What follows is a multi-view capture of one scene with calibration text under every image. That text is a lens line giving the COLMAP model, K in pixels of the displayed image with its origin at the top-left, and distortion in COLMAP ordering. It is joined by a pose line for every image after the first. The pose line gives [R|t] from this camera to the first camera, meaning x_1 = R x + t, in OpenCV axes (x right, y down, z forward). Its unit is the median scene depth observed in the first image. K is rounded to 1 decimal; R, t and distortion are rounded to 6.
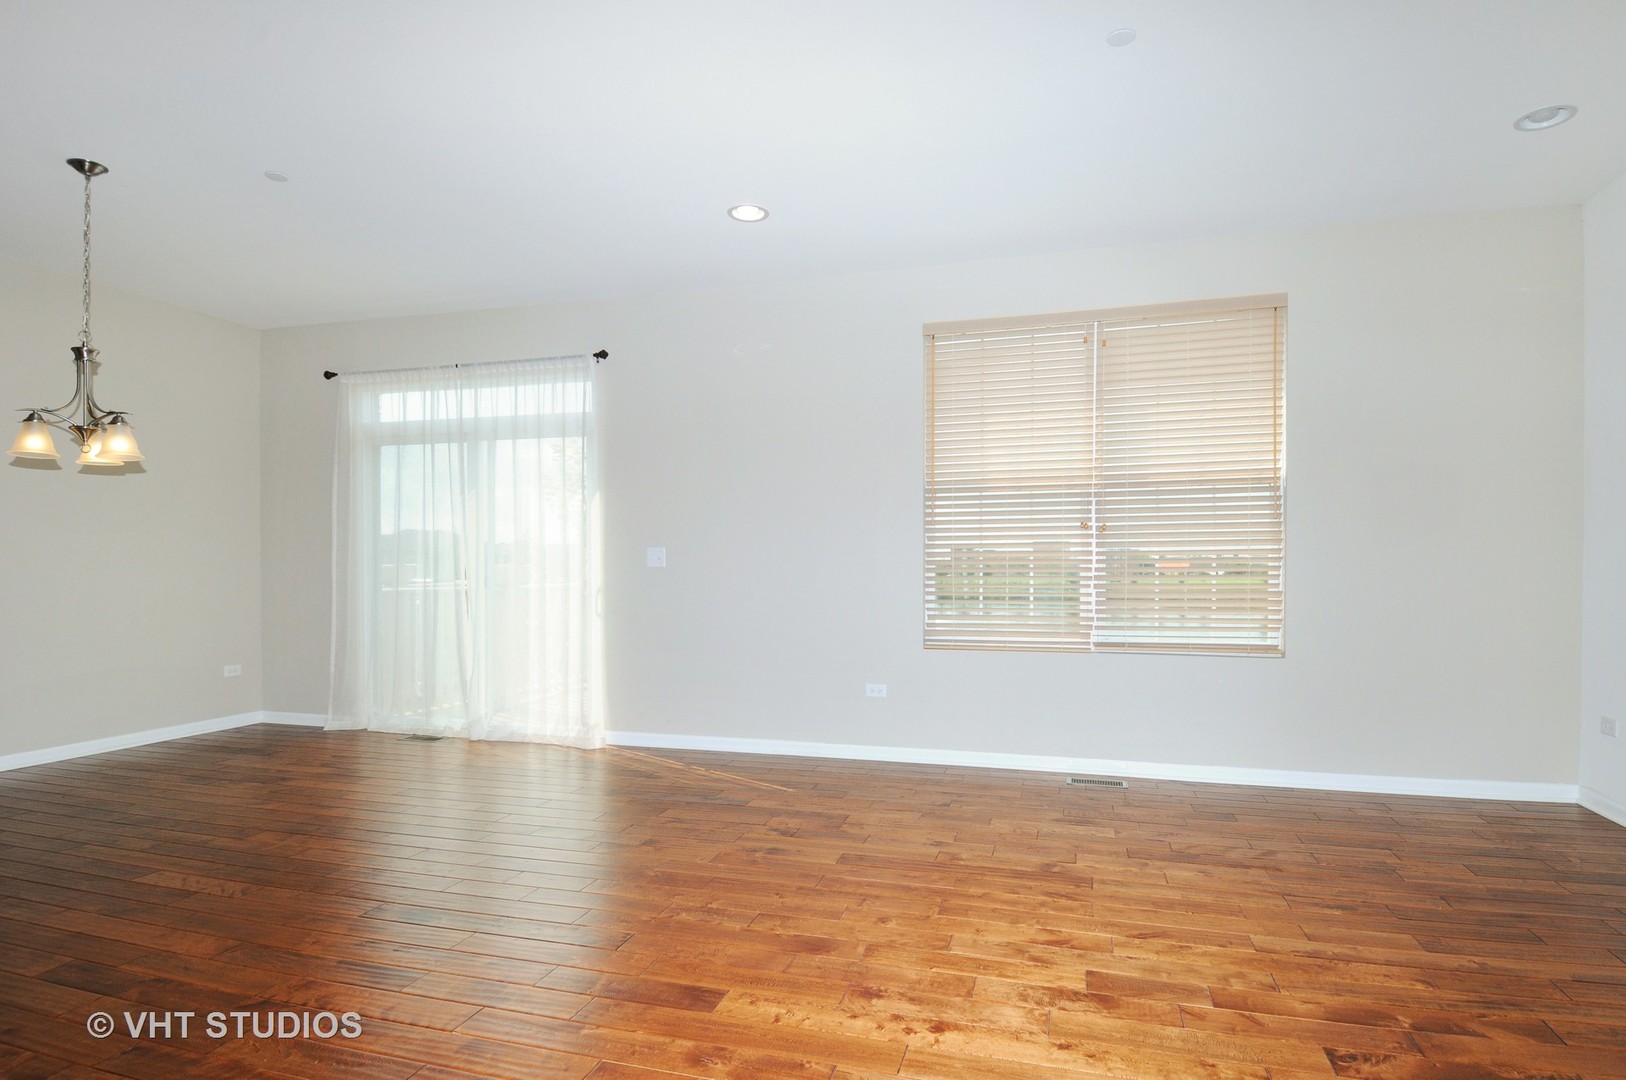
lens RADIAL K [[843.1, 0, 813.0], [0, 843.1, 540.0], [0, 0, 1]] dist [0.001653, -0.014580]
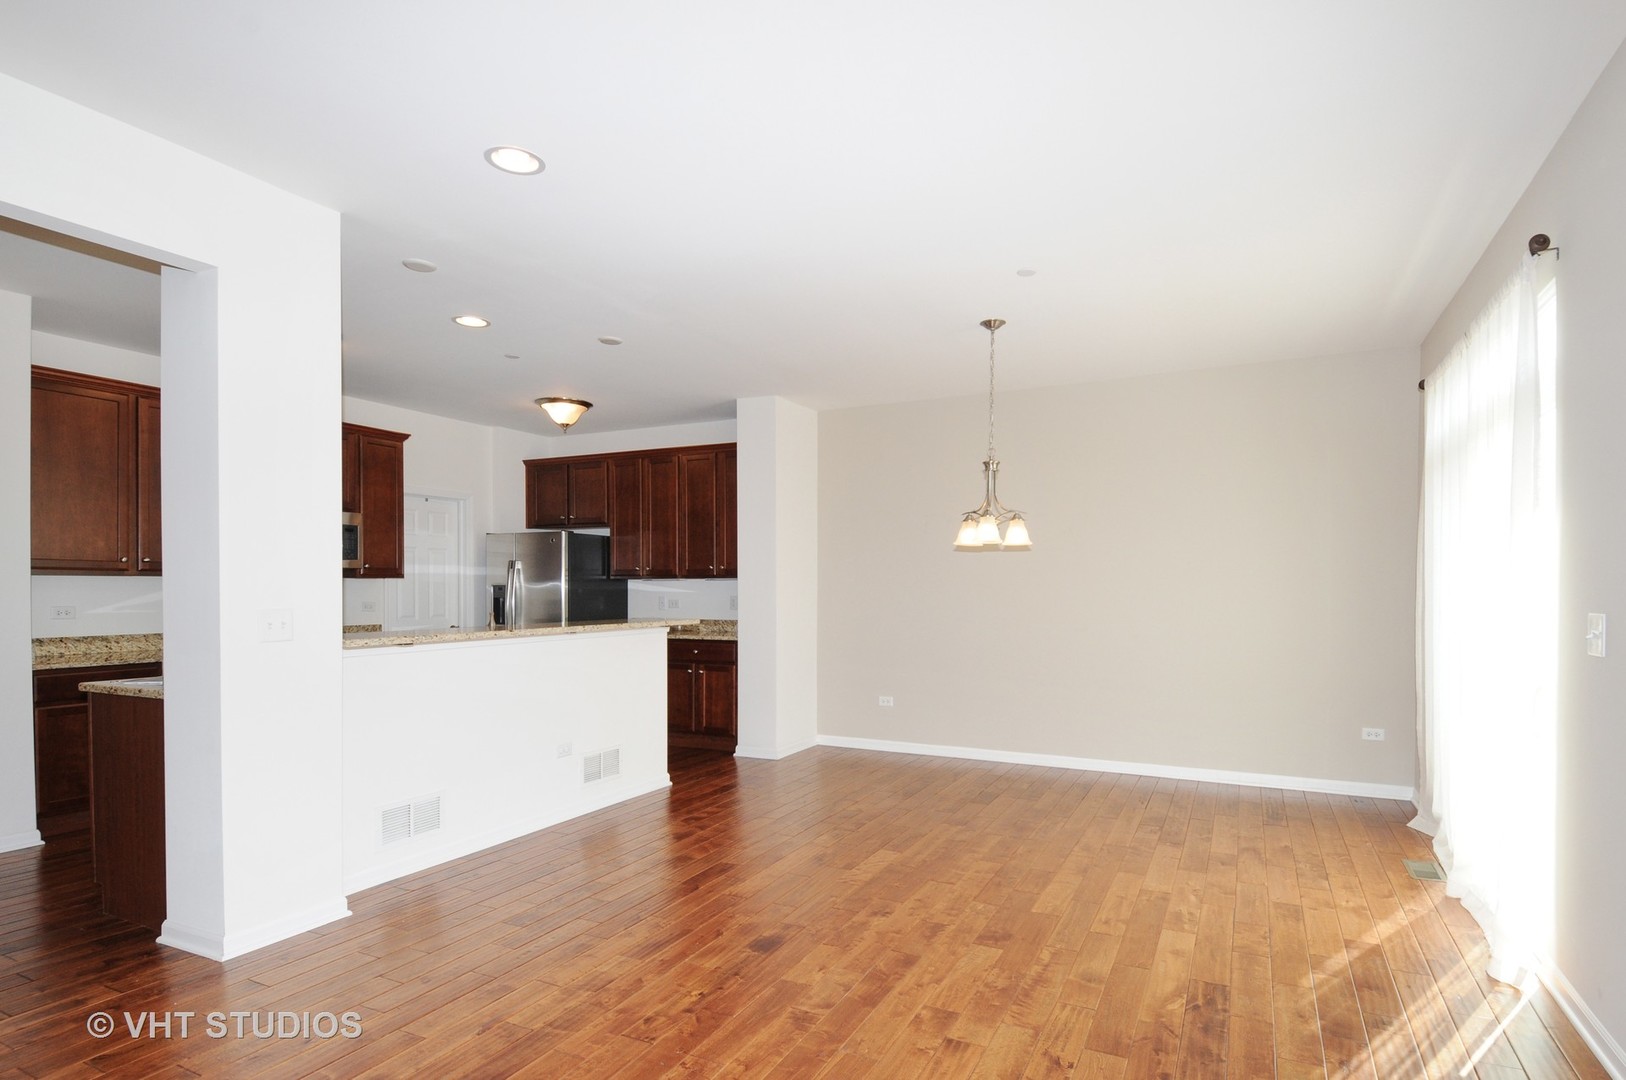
lens RADIAL K [[854.4, 0, 882.1], [0, 854.4, 591.6], [0, 0, 1]] dist [0.041563, 0.000696]
pose [[-0.140652, 0.005603, -0.990043, 0.514743], [0.029891, 0.999552, 0.001410, -0.026302], [0.989608, -0.029395, -0.140756, 1.008889]]
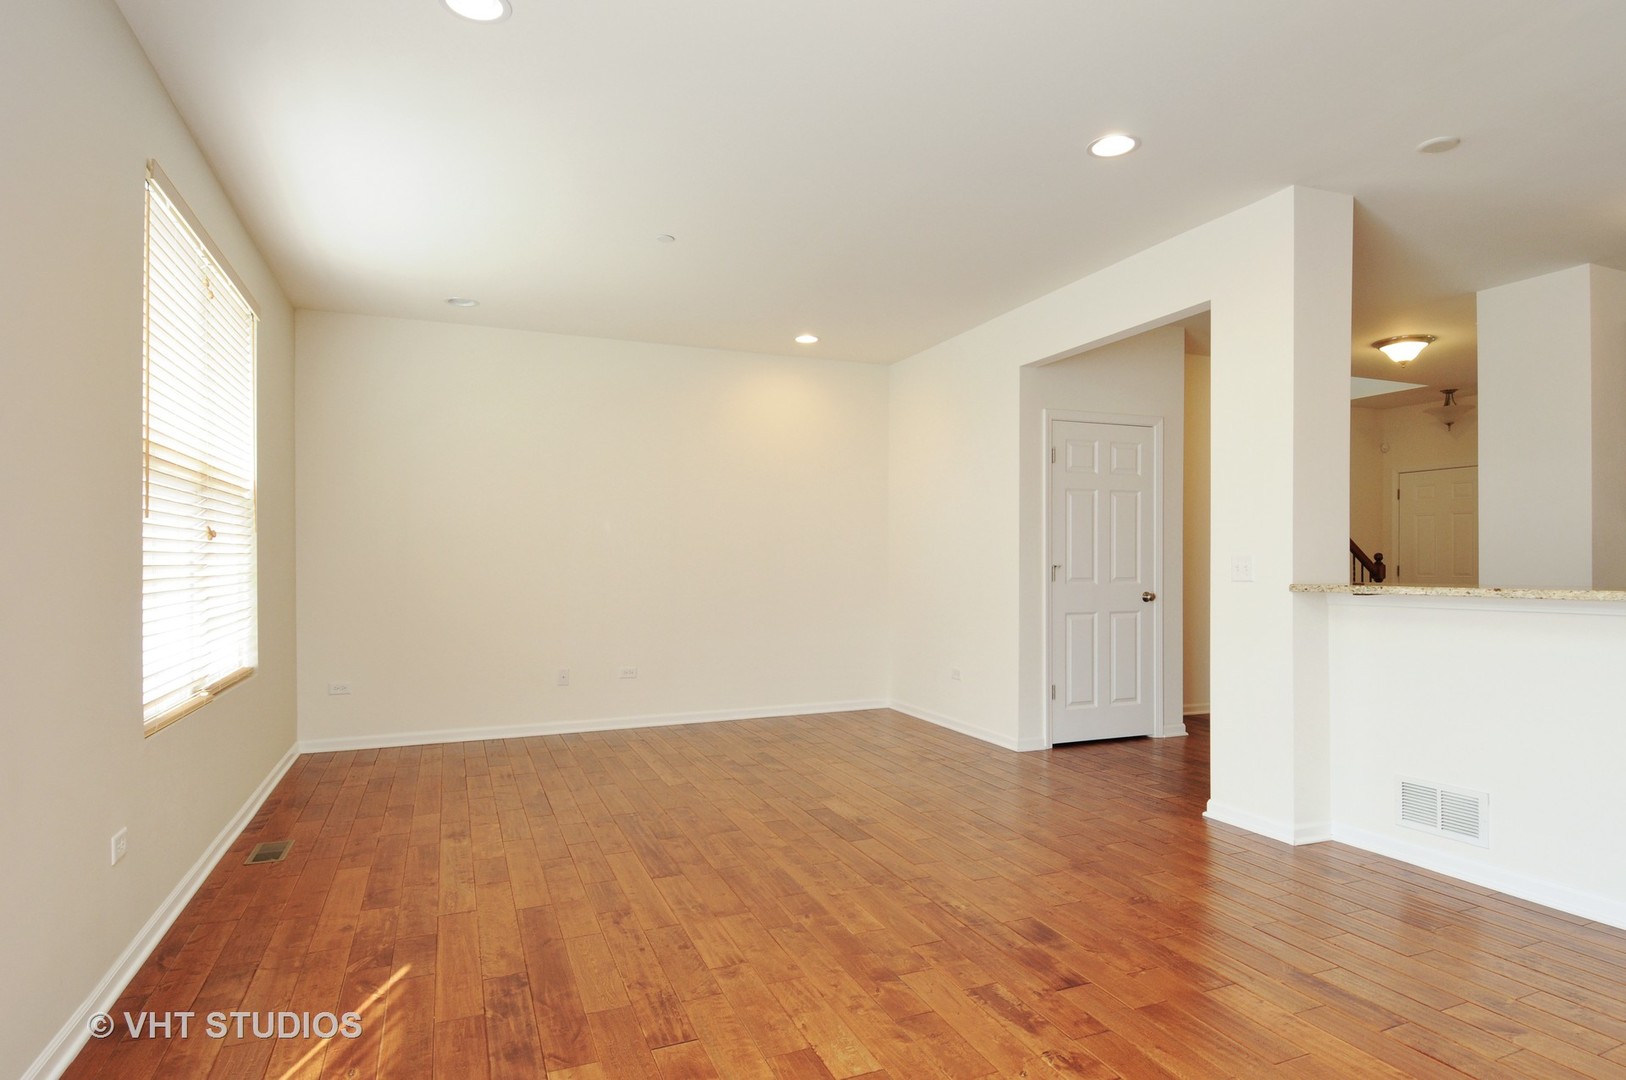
lens RADIAL K [[877.0, 0, 820.4], [0, 877.0, 564.2], [0, 0, 1]] dist [0.038492, -0.041822]
pose [[-0.616614, -0.001730, 0.787263, -0.829727], [-0.021837, 0.999650, -0.014907, 0.011196], [-0.786962, -0.026383, -0.616437, 1.378008]]
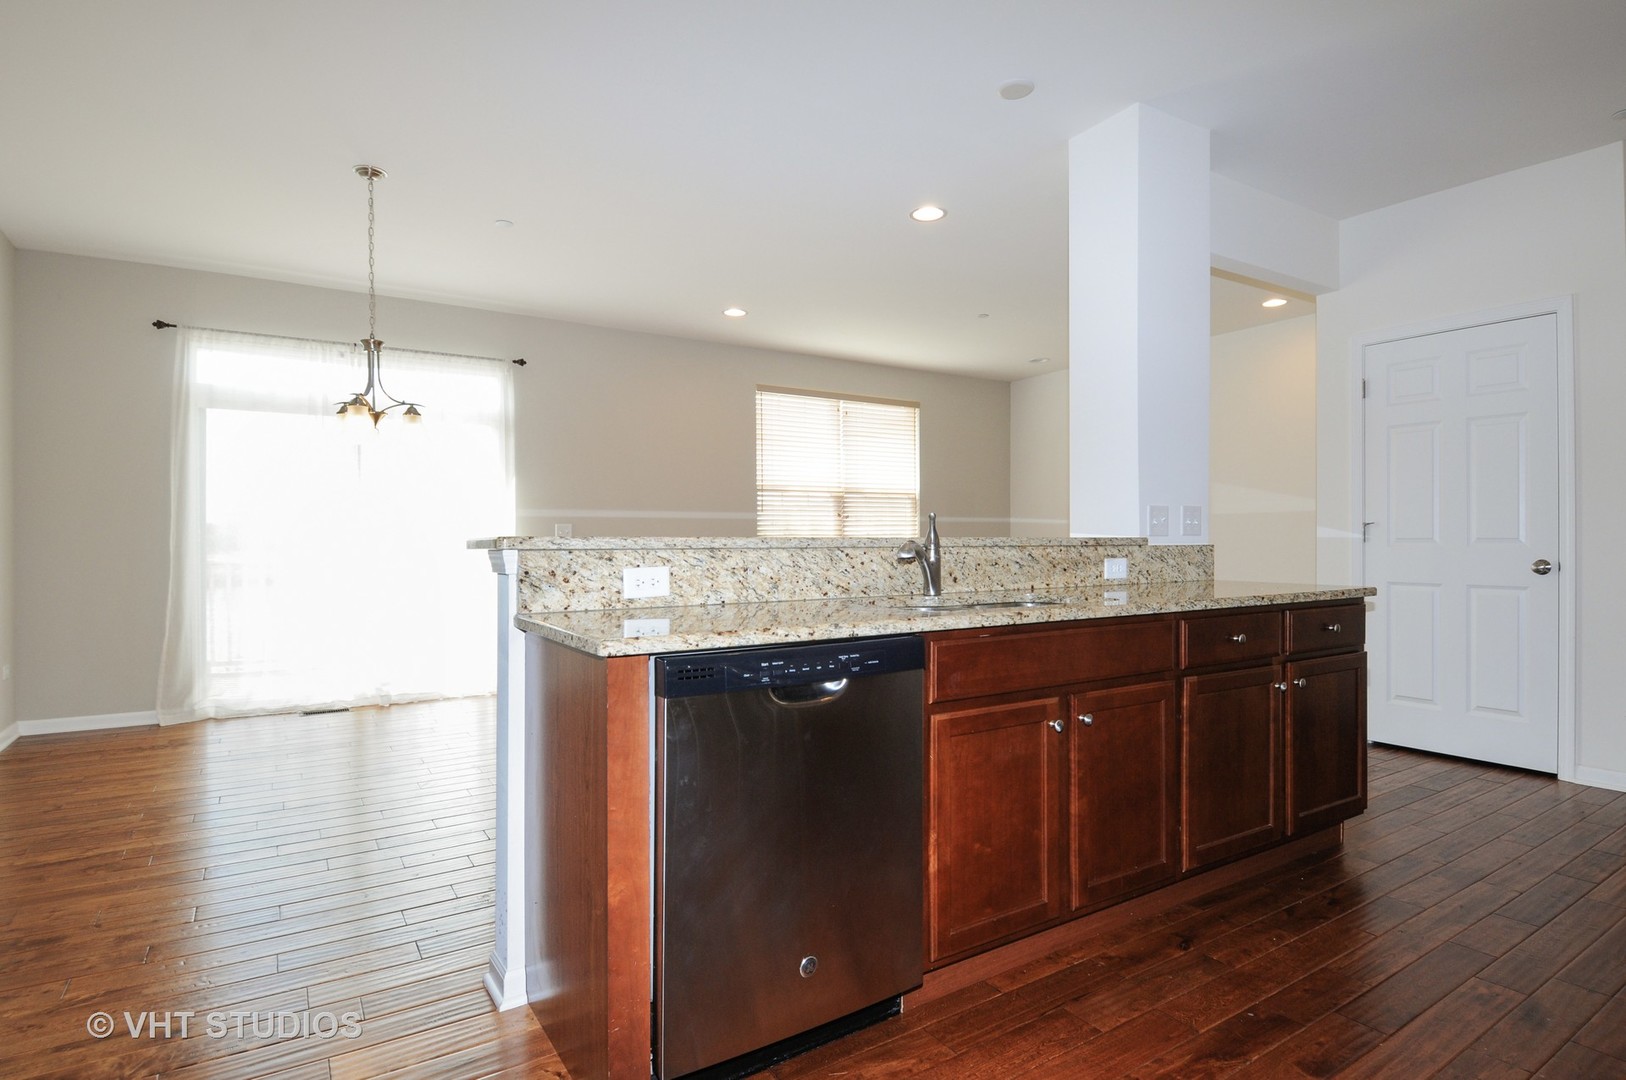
lens RADIAL K [[843.1, 0, 813.0], [0, 843.1, 540.0], [0, 0, 1]] dist [0.001653, -0.014580]
pose [[0.648386, 0.003230, 0.761305, -1.332383], [-0.021072, 0.999684, 0.013706, 0.004695], [-0.761020, -0.024929, 0.648250, -0.155262]]
